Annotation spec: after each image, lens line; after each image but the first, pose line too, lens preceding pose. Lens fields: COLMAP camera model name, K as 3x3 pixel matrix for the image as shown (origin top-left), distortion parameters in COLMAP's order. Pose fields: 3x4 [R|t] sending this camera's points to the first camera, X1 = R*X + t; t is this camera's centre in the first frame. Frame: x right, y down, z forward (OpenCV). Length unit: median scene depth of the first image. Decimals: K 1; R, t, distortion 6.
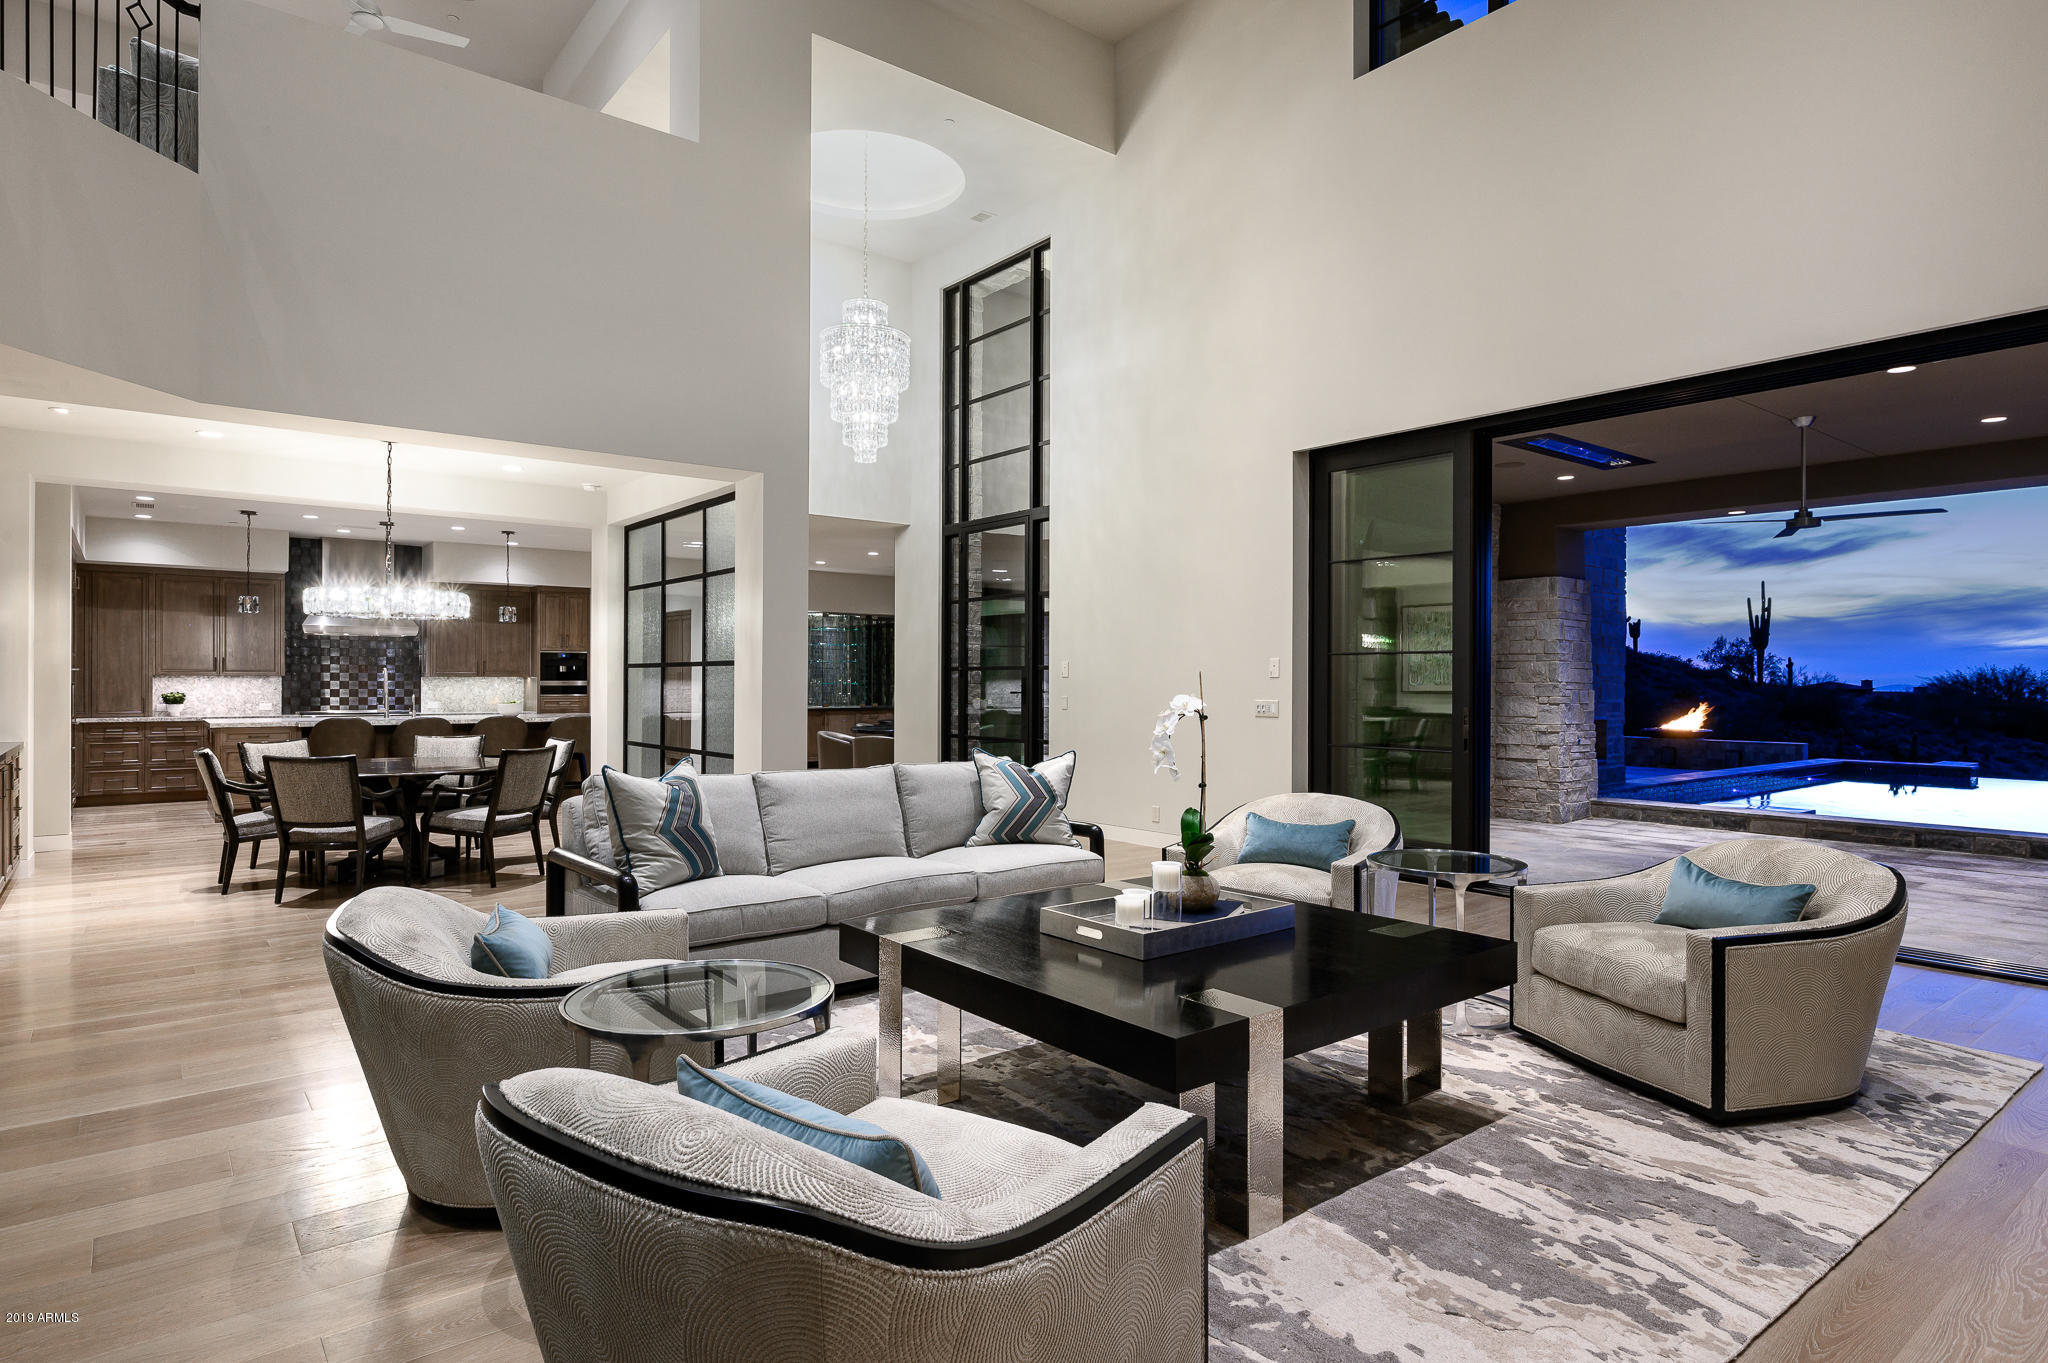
lens RADIAL K [[1173.6, 0, 1004.0], [0, 1173.6, 670.5], [0, 0, 1]] dist [0.000231, 0.002311]
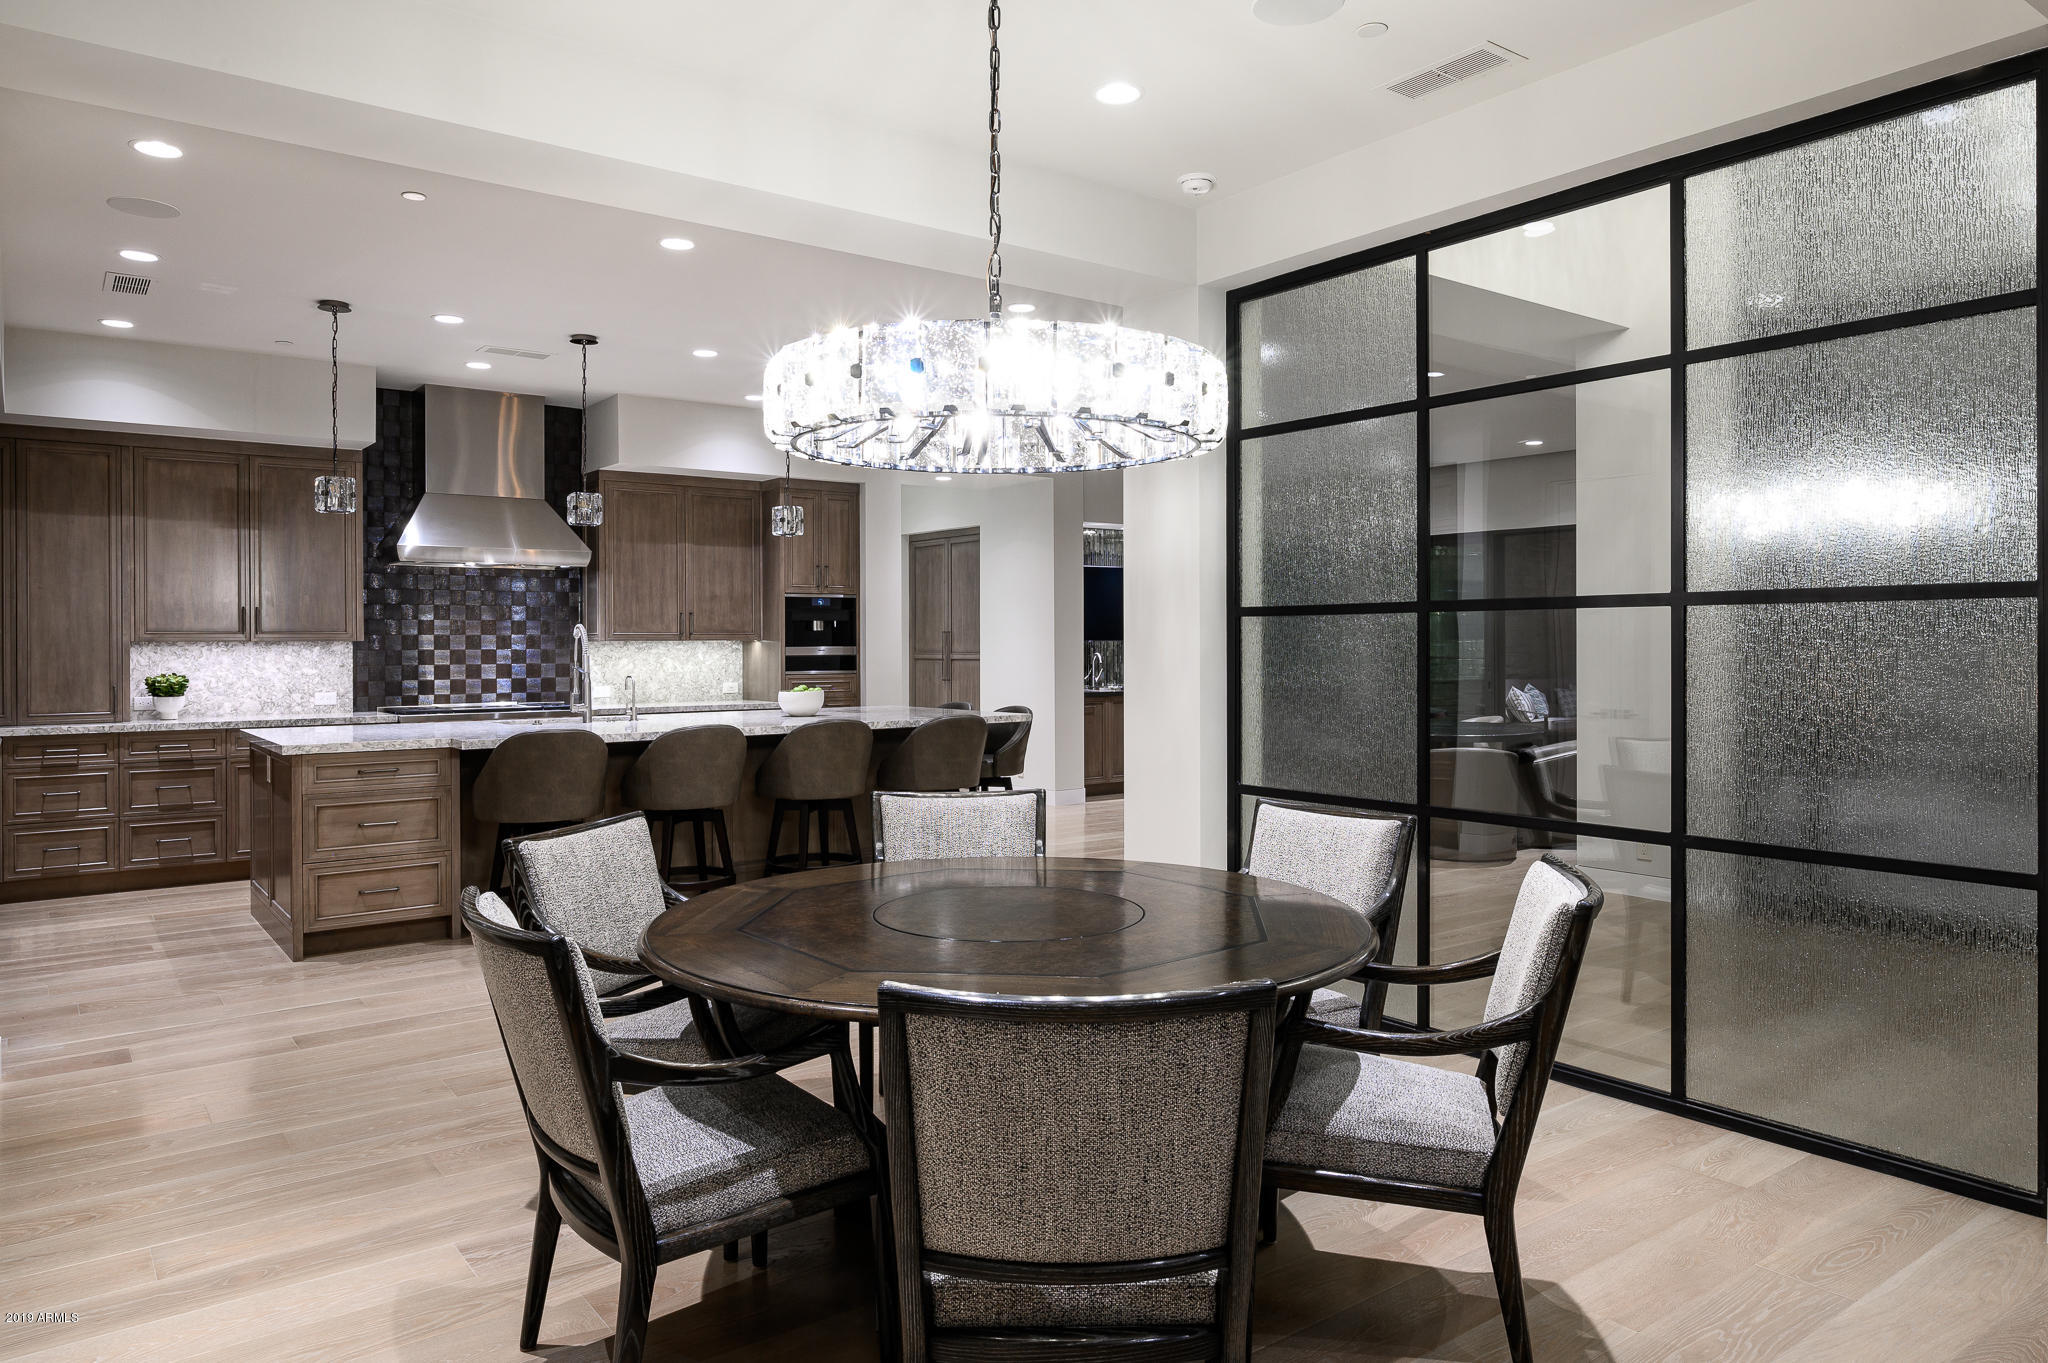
lens RADIAL K [[1282.9, 0, 896.1], [0, 1282.9, 634.8], [0, 0, 1]] dist [0.017858, -0.004152]
pose [[0.999274, -0.007617, -0.037333, -0.359414], [0.007721, 0.999967, 0.002633, 0.001882], [0.037312, -0.002919, 0.999299, 0.435422]]
